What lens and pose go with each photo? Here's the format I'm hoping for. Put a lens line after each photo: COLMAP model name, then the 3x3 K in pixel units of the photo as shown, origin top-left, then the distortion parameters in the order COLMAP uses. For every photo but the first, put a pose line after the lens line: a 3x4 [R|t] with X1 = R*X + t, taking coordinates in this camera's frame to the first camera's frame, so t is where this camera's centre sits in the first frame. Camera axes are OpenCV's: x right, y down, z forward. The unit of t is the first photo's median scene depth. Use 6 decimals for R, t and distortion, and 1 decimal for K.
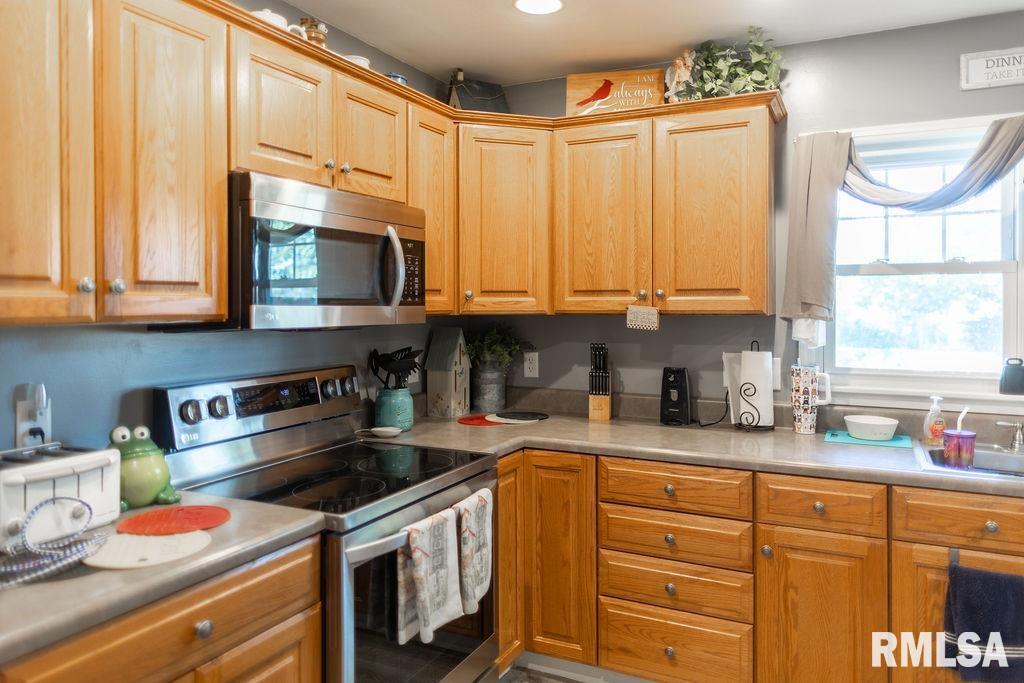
lens RADIAL K [[714.8, 0, 558.0], [0, 714.8, 295.1], [0, 0, 1]] dist [0.005217, -0.001344]
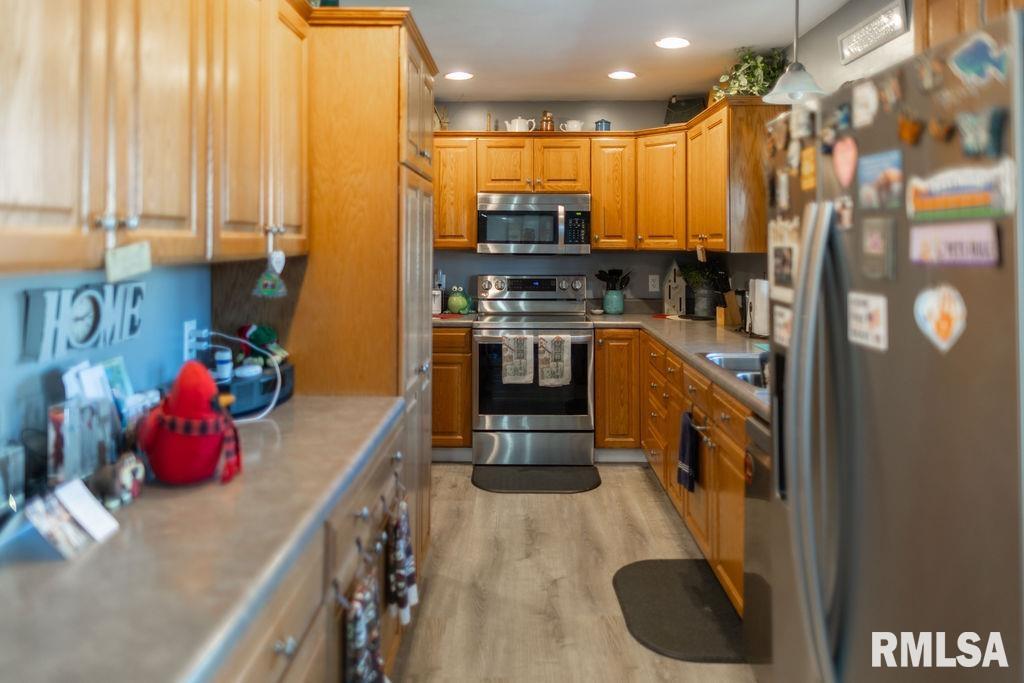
lens RADIAL K [[714.8, 0, 514.2], [0, 714.8, 240.4], [0, 0, 1]] dist [0.005217, -0.001344]
pose [[0.386466, -0.005786, -0.922286, 1.858235], [0.007685, 0.999966, -0.003053, 0.010170], [0.922272, -0.005908, 0.386497, 0.092009]]
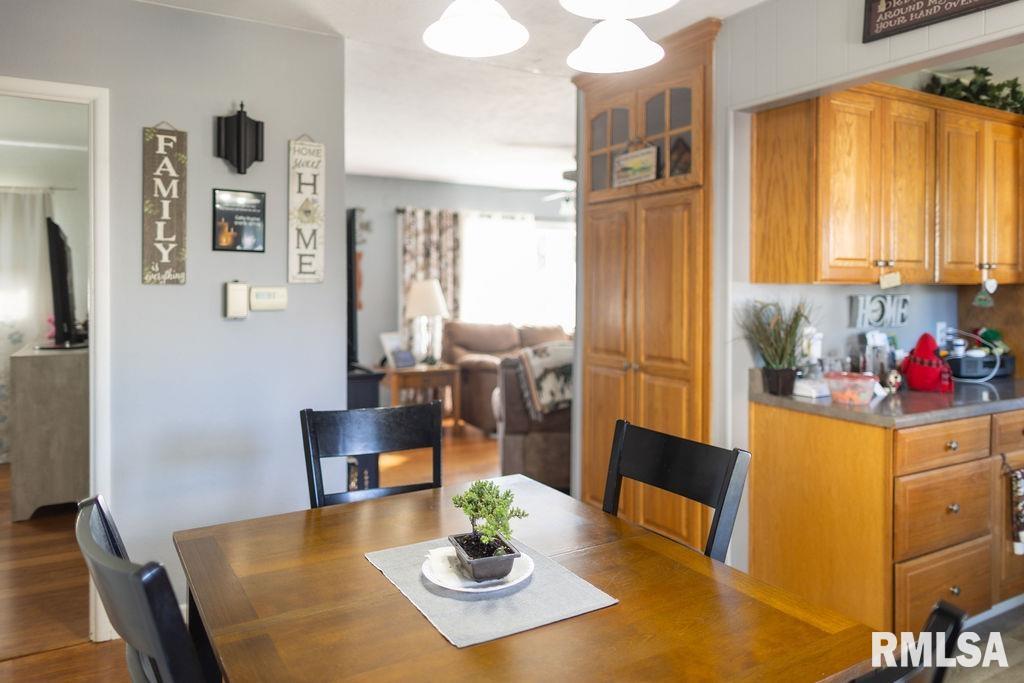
lens RADIAL K [[714.8, 0, 517.4], [0, 714.8, 287.6], [0, 0, 1]] dist [0.005217, -0.001344]
pose [[-0.599719, -0.003727, -0.800202, 2.778362], [0.002615, 0.999975, -0.006617, 0.046510], [0.800206, -0.006061, -0.599694, 0.289875]]
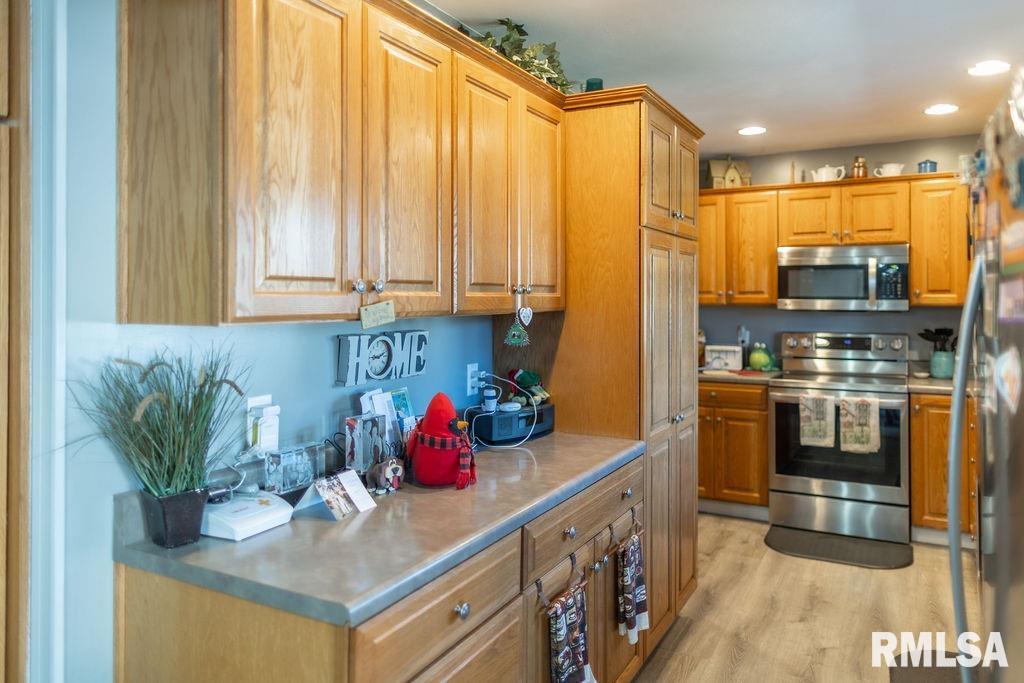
lens RADIAL K [[714.8, 0, 527.1], [0, 714.8, 298.7], [0, 0, 1]] dist [0.005217, -0.001344]
pose [[-0.077715, -0.003270, -0.996970, 1.996502], [0.011003, 0.999931, -0.004138, 0.010211], [0.996915, -0.011291, -0.077673, 0.268167]]
